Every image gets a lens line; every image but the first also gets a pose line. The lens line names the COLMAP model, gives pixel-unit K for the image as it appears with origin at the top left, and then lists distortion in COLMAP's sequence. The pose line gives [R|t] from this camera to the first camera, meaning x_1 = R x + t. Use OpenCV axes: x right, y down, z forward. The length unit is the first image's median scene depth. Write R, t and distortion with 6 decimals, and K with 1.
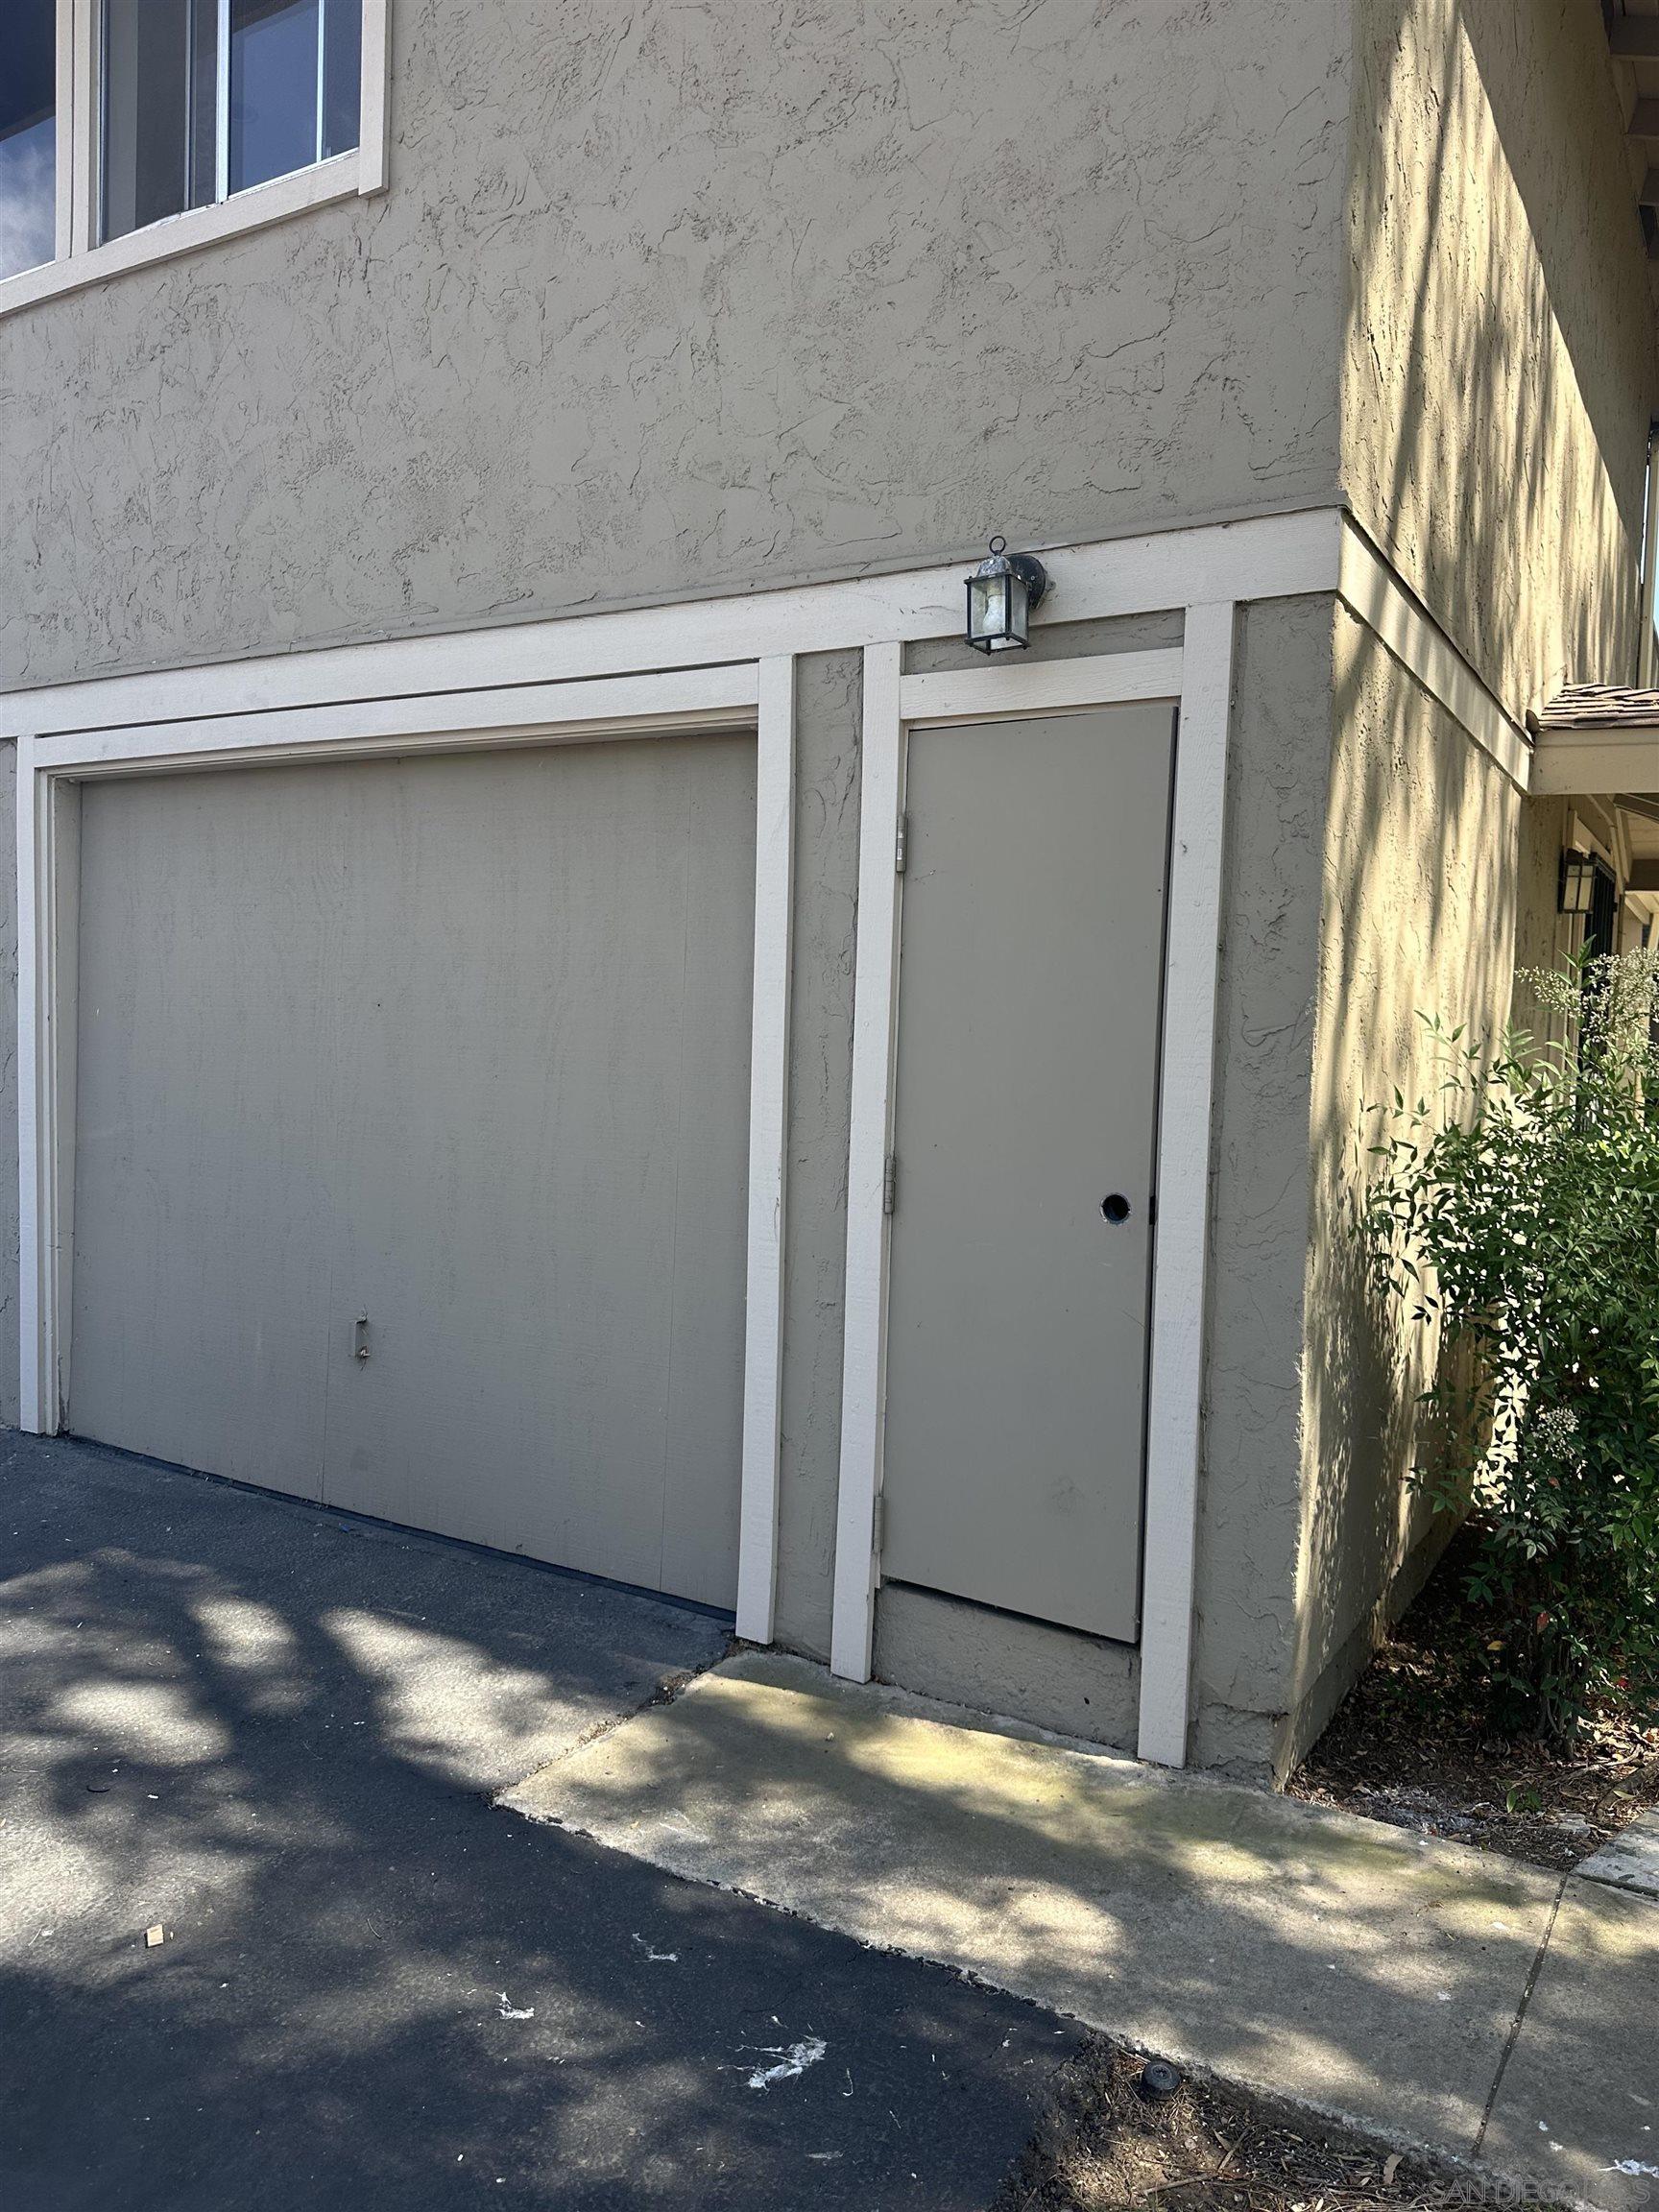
lens RADIAL K [[1549.8, 0, 828.5], [0, 1549.8, 1098.1], [0, 0, 1]] dist [0.023401, -0.013389]
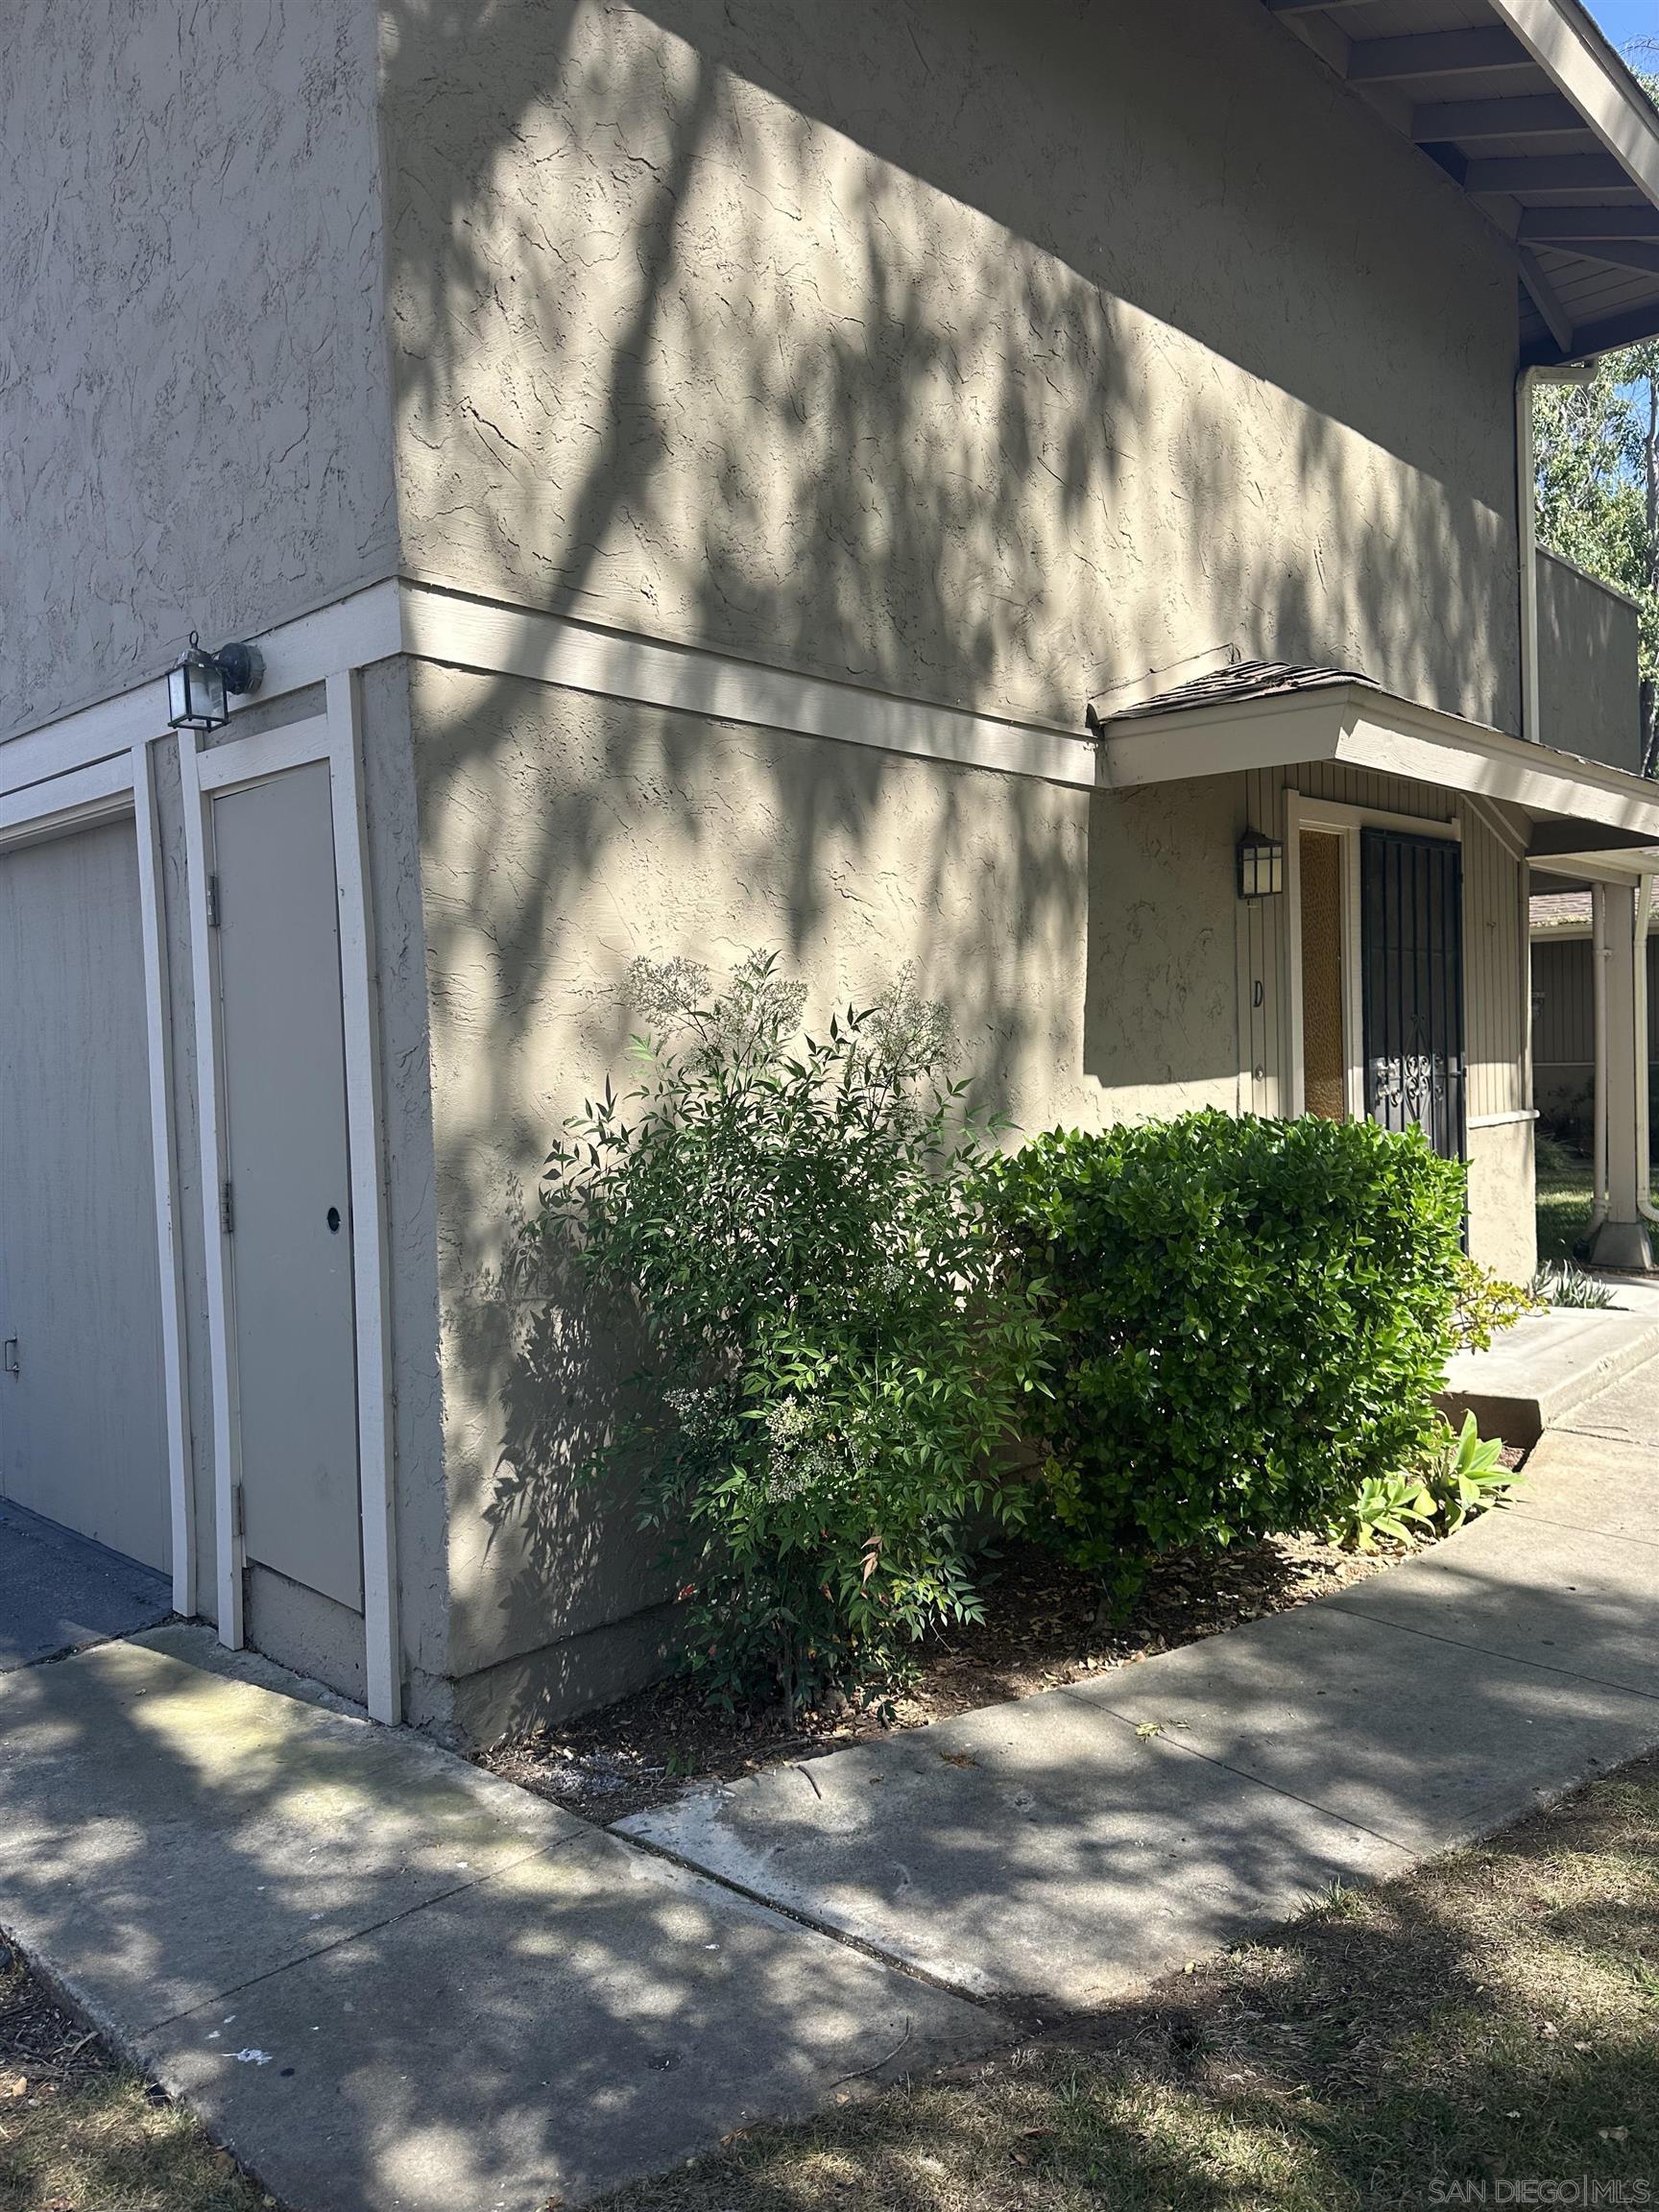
lens RADIAL K [[1549.8, 0, 833.1], [0, 1549.8, 1112.4], [0, 0, 1]] dist [0.023401, -0.013389]
pose [[0.975385, -0.049564, -0.214866, 0.747349], [0.047148, 0.998754, -0.016359, 0.028709], [0.215409, 0.005826, 0.976507, -0.008273]]
